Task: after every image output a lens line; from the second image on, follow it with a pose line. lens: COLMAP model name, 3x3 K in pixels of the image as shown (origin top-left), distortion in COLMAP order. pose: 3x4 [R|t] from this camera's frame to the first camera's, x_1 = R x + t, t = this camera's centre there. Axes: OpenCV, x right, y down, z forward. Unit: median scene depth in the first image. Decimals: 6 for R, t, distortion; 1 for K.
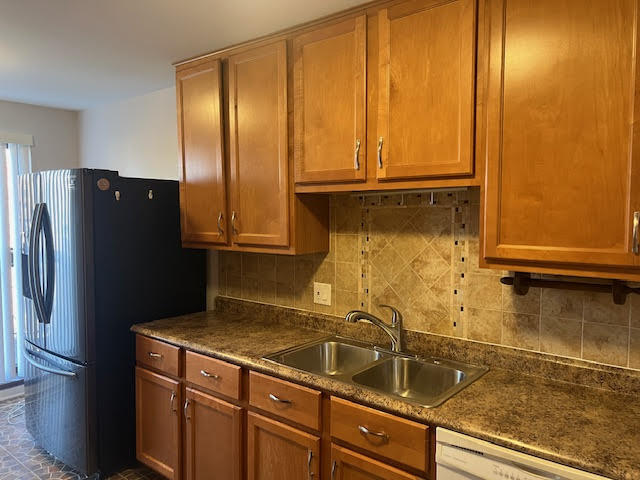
lens RADIAL K [[482.5, 0, 316.4], [0, 482.5, 240.7], [0, 0, 1]] dist [0.076177, -0.090294]
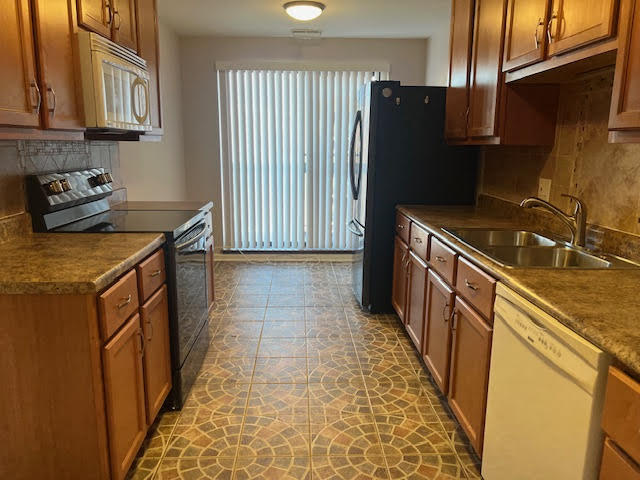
lens RADIAL K [[487.3, 0, 315.0], [0, 487.3, 241.4], [0, 0, 1]] dist [0.020479, -0.003908]
pose [[0.658433, 0.152878, -0.736949, 0.563880], [-0.056550, 0.986434, 0.154108, 0.106130], [0.750511, -0.059795, 0.658147, -0.024141]]
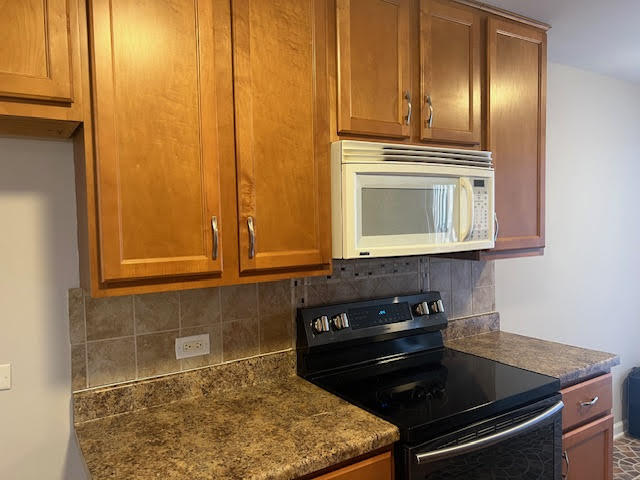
lens RADIAL K [[487.3, 0, 315.0], [0, 487.3, 241.4], [0, 0, 1]] dist [0.020479, -0.003908]
pose [[-0.304832, 0.048461, -0.951172, 0.220576], [-0.034187, 0.997504, 0.061778, -0.014732], [0.951792, 0.051350, -0.302415, 0.501528]]
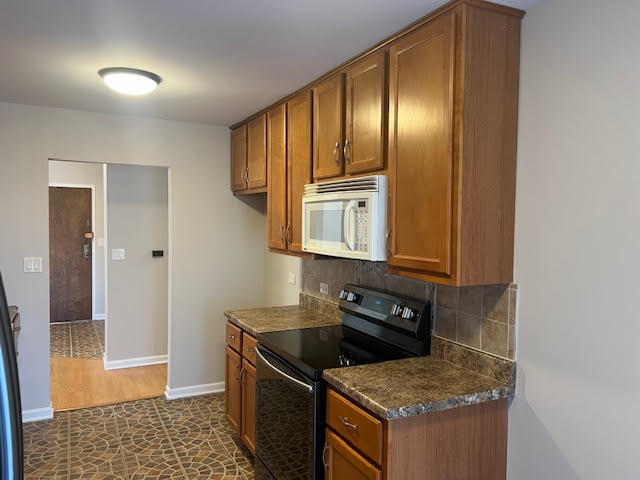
lens RADIAL K [[482.5, 0, 316.4], [0, 482.5, 240.7], [0, 0, 1]] dist [0.076177, -0.090294]
pose [[-0.915115, -0.028290, 0.402199, -1.081787], [0.012995, 0.994948, 0.099549, -0.103937], [-0.402983, 0.096325, -0.910124, 1.532357]]
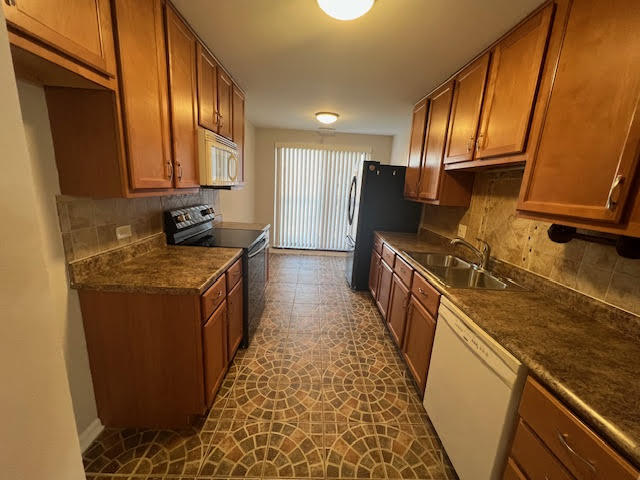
lens RADIAL K [[259.1, 0, 321.3], [0, 259.1, 240.6], [0, 0, 1]] dist [-0.002287, -0.000119]
pose [[0.649602, 0.199605, -0.733604, 0.454676], [-0.107590, 0.979345, 0.171197, 0.046338], [0.752623, -0.032282, 0.657660, 0.016247]]
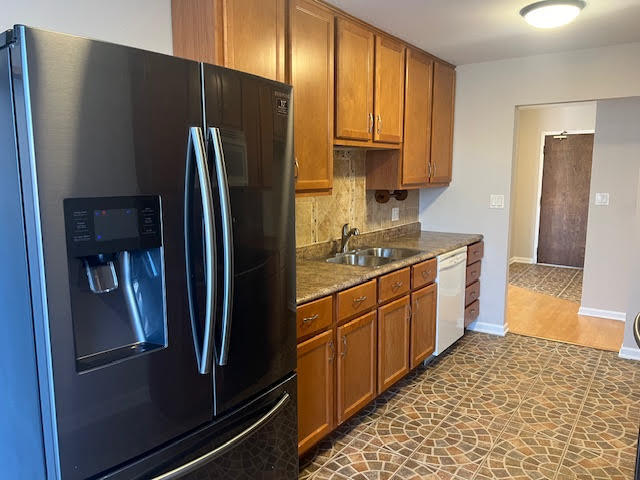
lens RADIAL K [[482.5, 0, 316.4], [0, 482.5, 240.7], [0, 0, 1]] dist [0.076177, -0.090294]
pose [[-0.067666, -0.139350, 0.987929, -1.423128], [0.065861, 0.987414, 0.143788, -0.041038], [-0.995532, 0.074795, -0.057636, 1.237111]]
